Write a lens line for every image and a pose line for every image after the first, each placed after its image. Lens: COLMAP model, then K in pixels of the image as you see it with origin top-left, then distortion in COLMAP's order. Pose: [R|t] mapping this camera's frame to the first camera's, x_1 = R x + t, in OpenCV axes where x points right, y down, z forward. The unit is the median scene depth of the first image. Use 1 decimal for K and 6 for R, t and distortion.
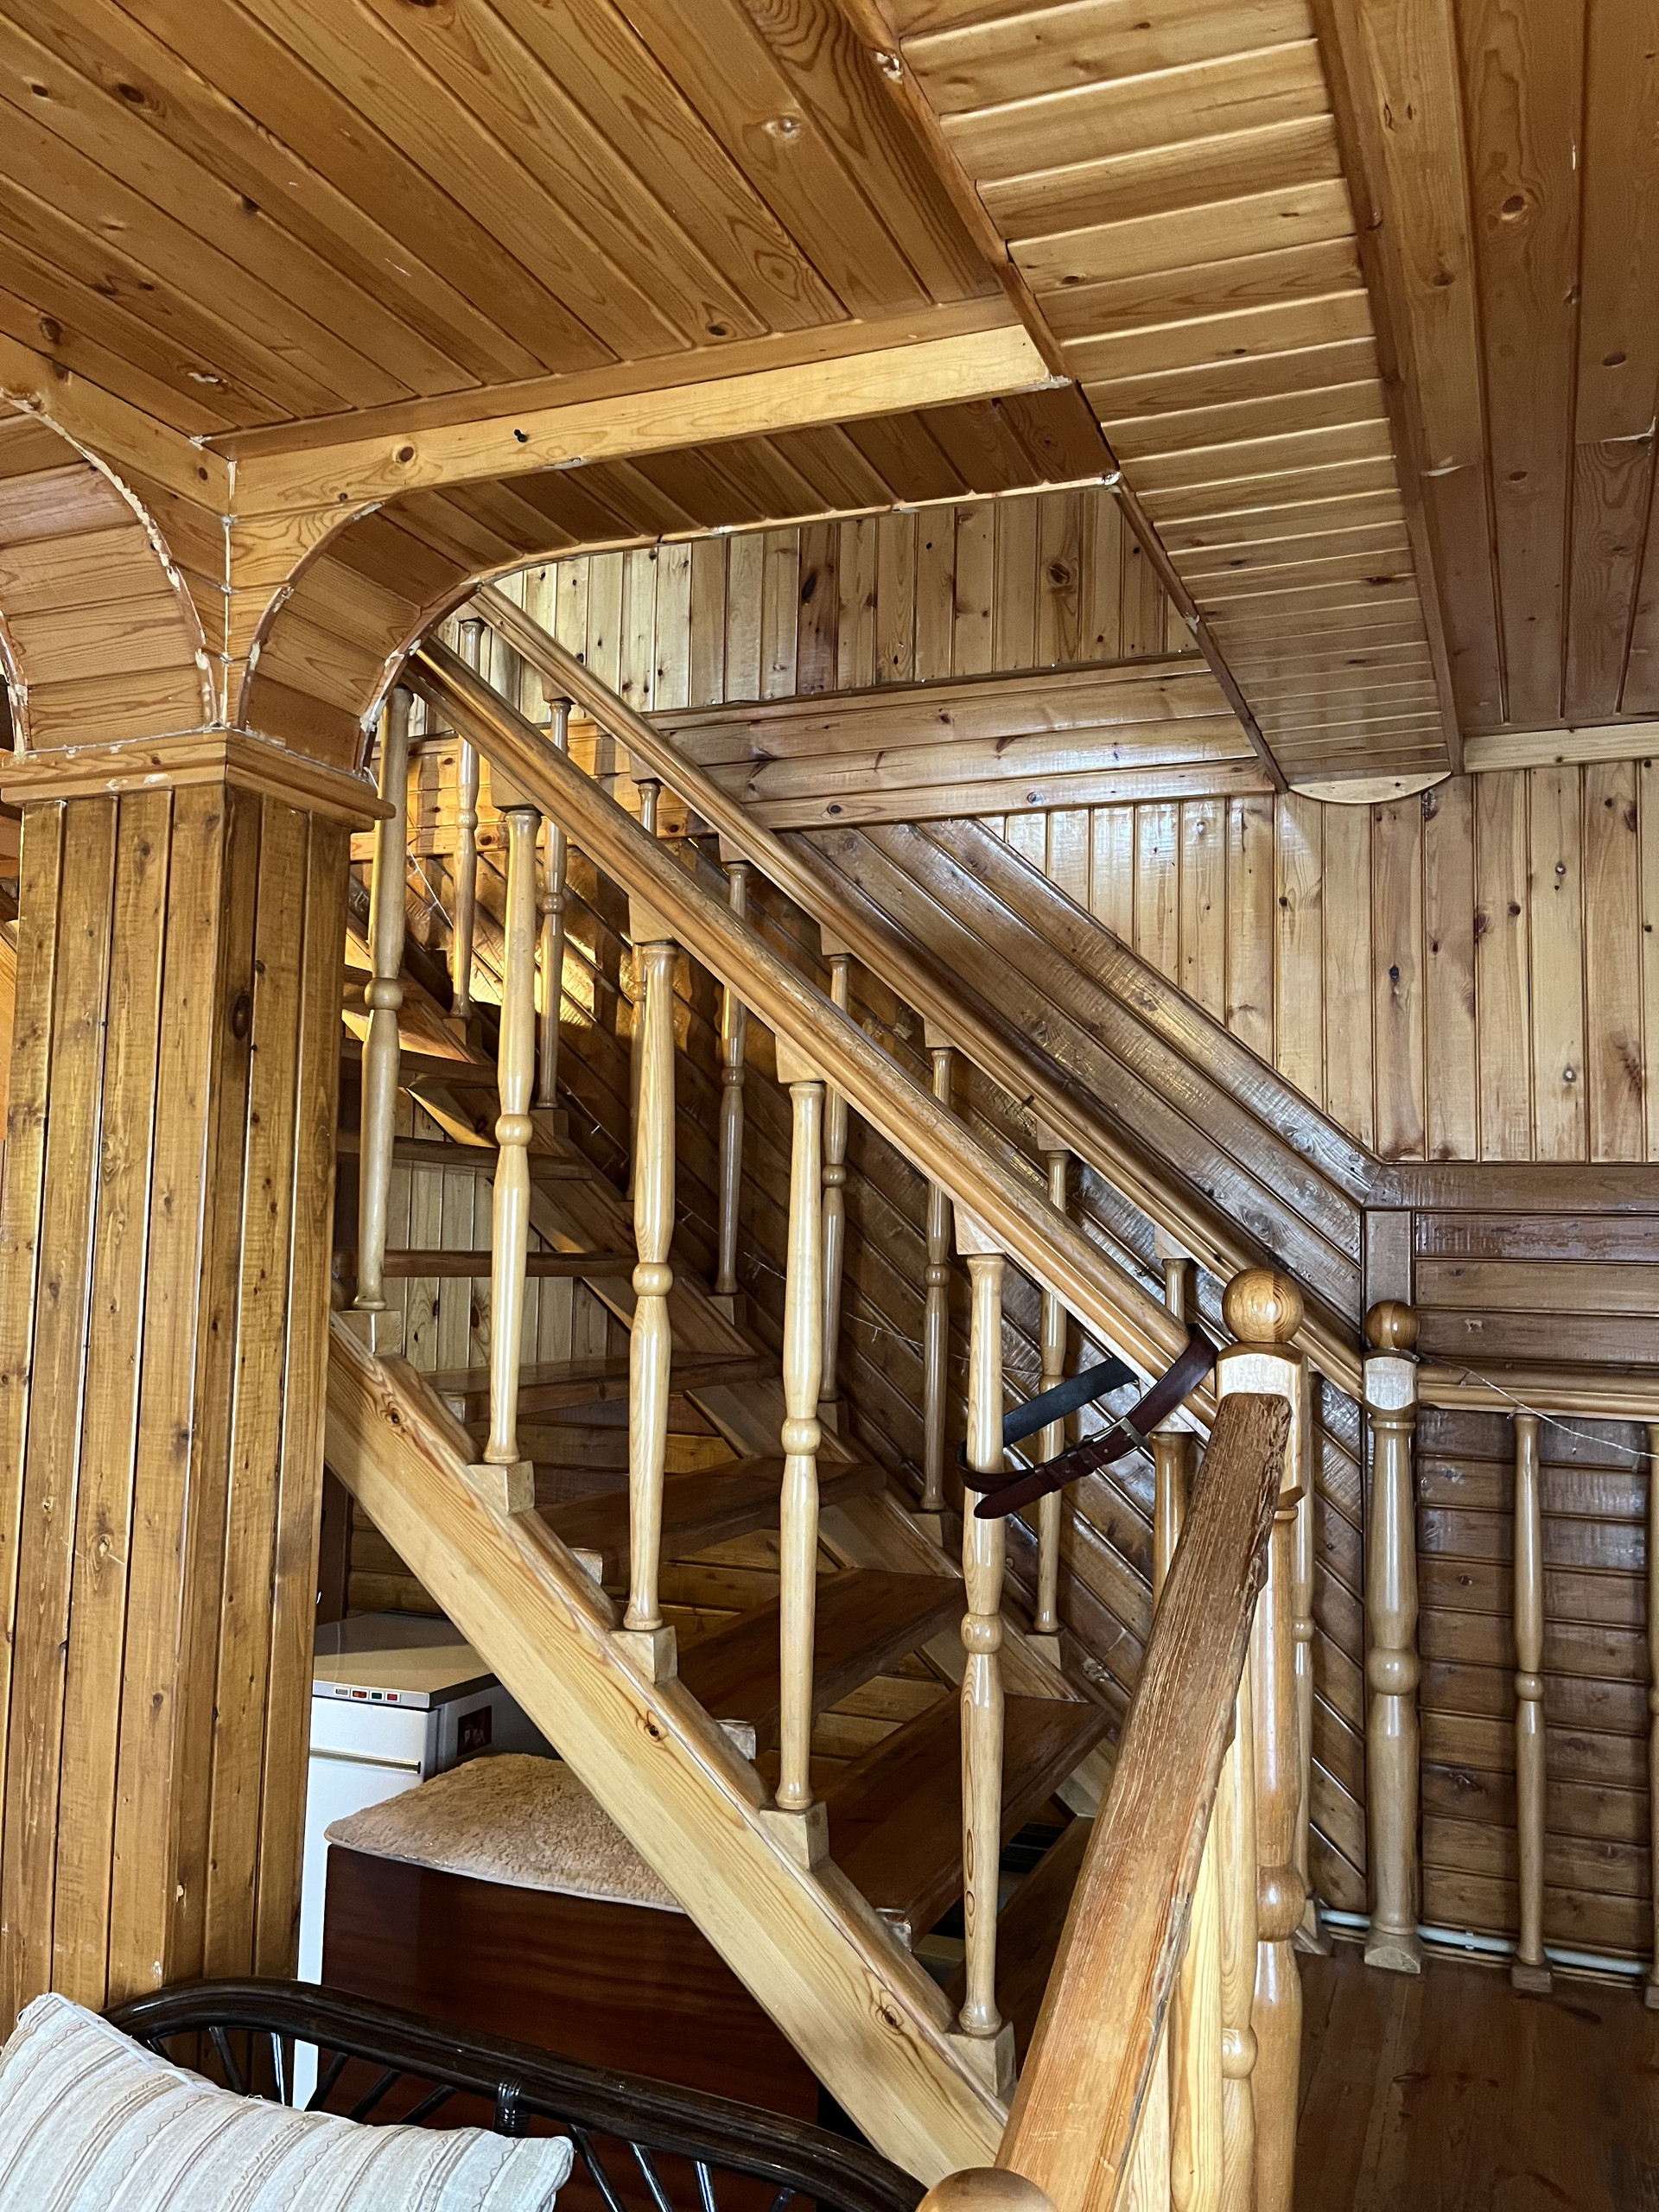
lens RADIAL K [[1660.6, 0, 823.9], [0, 1660.6, 1113.9], [0, 0, 1]] dist [0.086427, -0.128452]
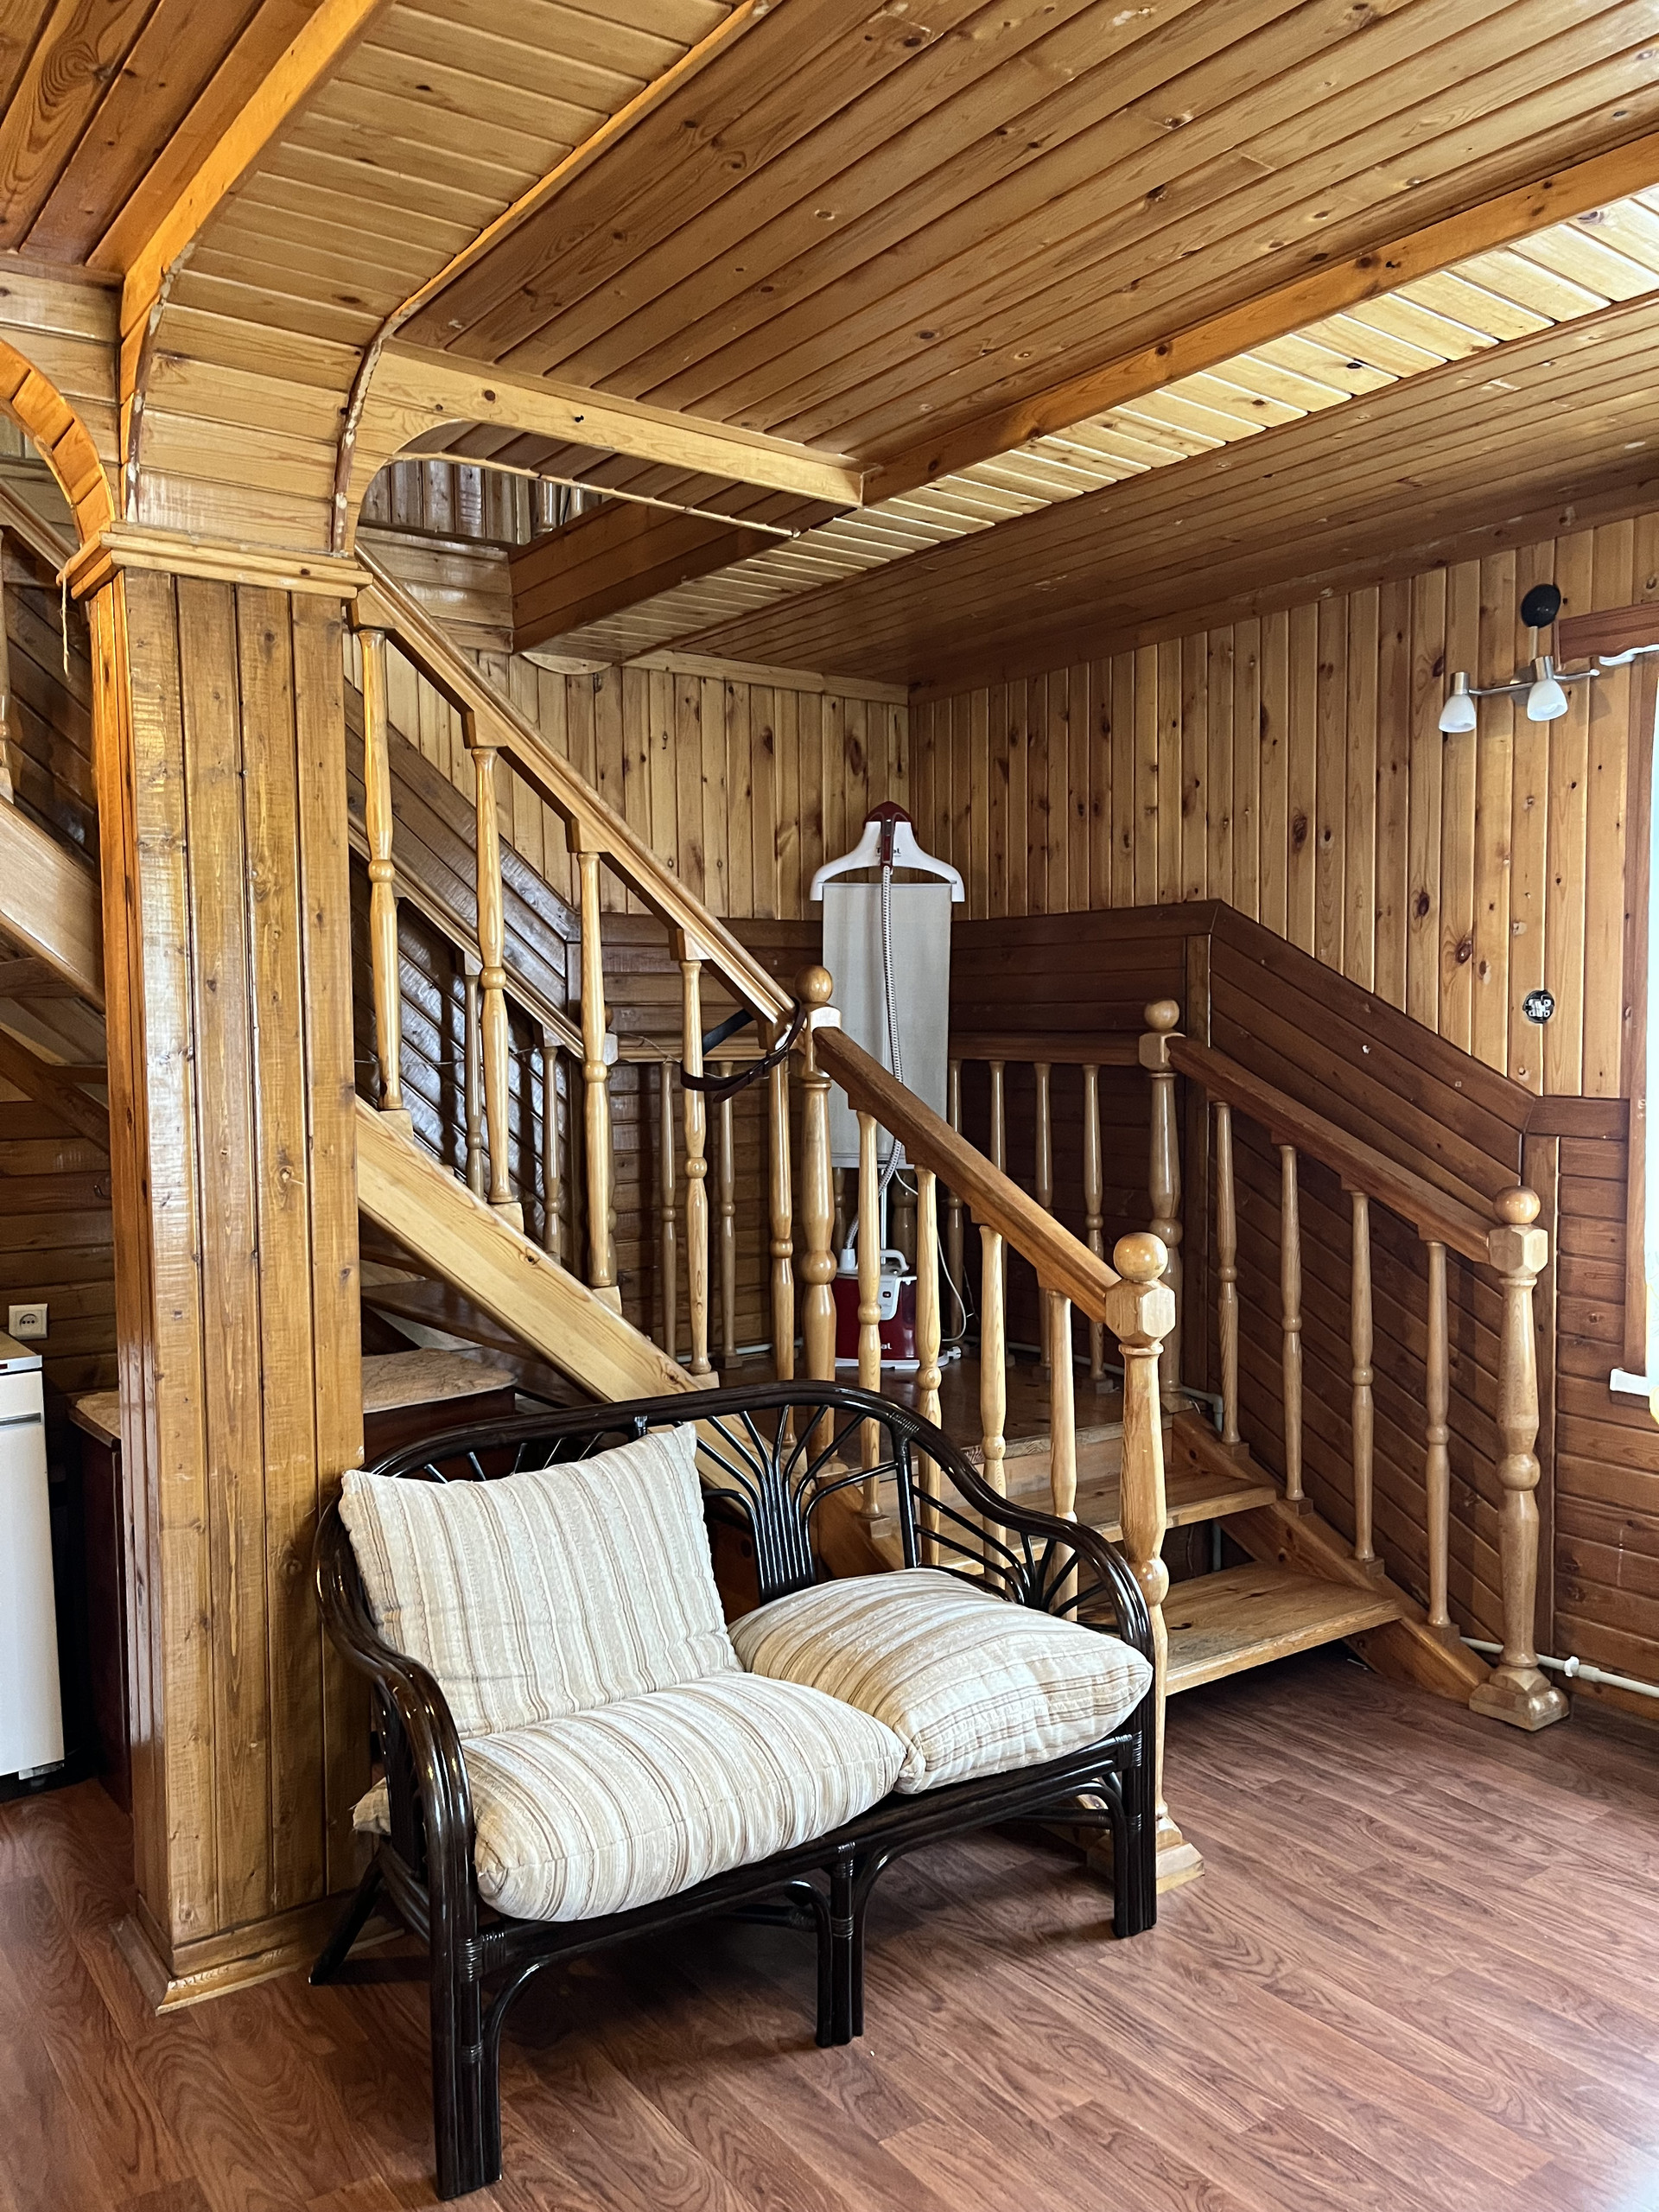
lens RADIAL K [[1660.6, 0, 823.9], [0, 1660.6, 1113.9], [0, 0, 1]] dist [0.086427, -0.128452]
pose [[0.539087, -0.077332, 0.838693, -1.194002], [-0.041095, 0.992175, 0.117899, 0.031375], [-0.841247, -0.098024, 0.531690, -0.059190]]
